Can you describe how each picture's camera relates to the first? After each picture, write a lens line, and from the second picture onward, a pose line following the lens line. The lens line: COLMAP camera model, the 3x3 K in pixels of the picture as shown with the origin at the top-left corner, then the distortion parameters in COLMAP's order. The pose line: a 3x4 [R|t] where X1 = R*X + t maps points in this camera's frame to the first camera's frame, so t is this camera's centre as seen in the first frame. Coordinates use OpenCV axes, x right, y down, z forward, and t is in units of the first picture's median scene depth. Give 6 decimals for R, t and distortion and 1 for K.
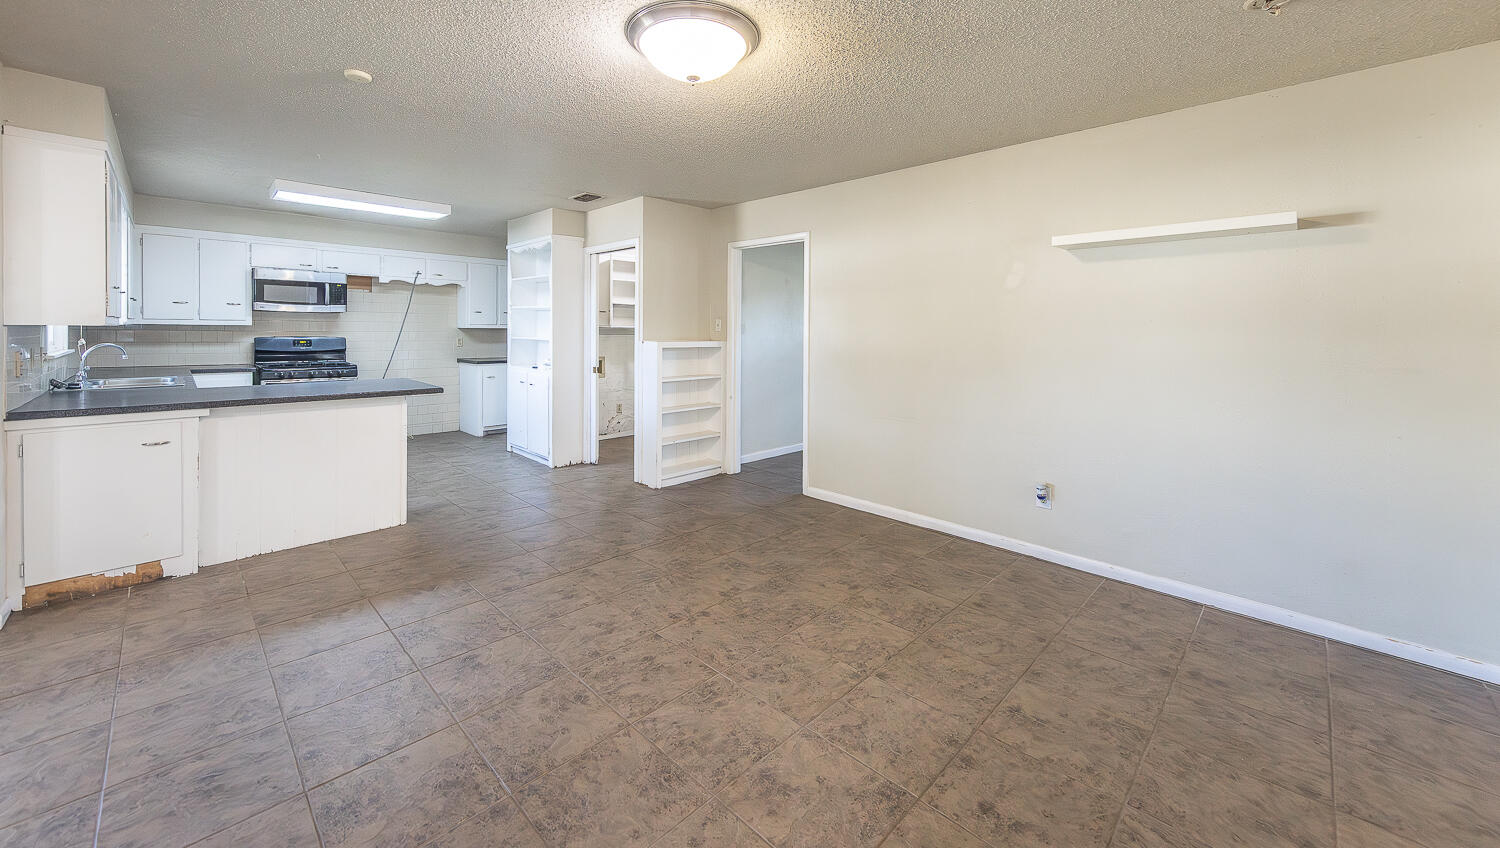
lens RADIAL K [[581.2, 0, 709.3], [0, 581.2, 340.4], [0, 0, 1]] dist [0.005696, 0.000176]
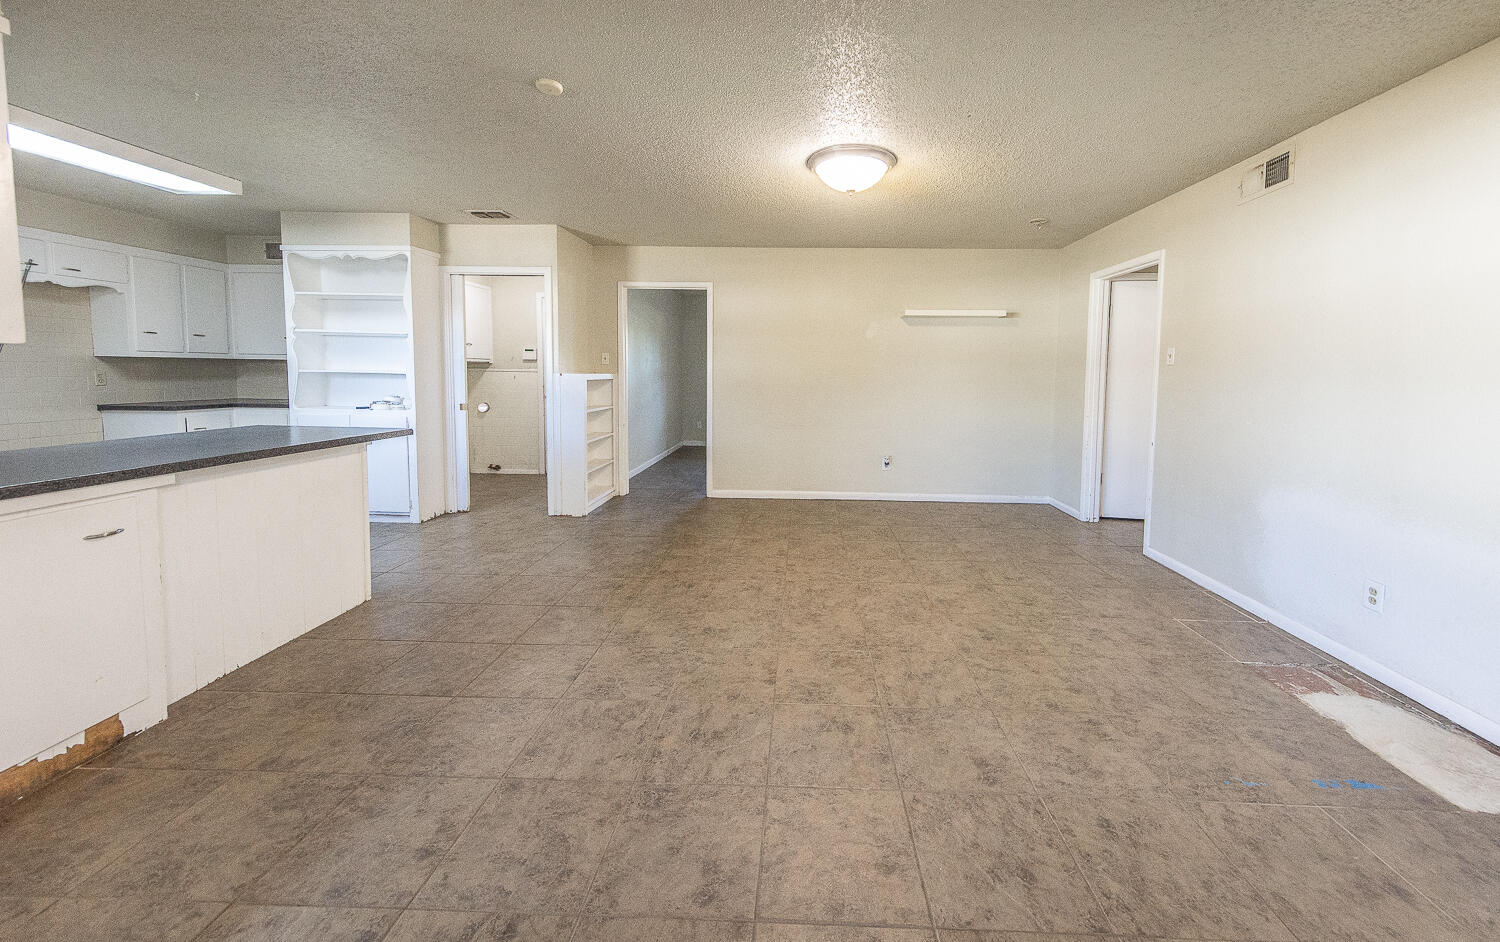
lens RADIAL K [[574.7, 0, 793.6], [0, 574.7, 411.7], [0, 0, 1]] dist [0.002028, 0.000257]
pose [[0.696560, -0.050672, 0.715707, -0.515448], [0.008207, 0.998000, 0.062671, 0.008261], [-0.717452, -0.037780, 0.695583, 0.026432]]
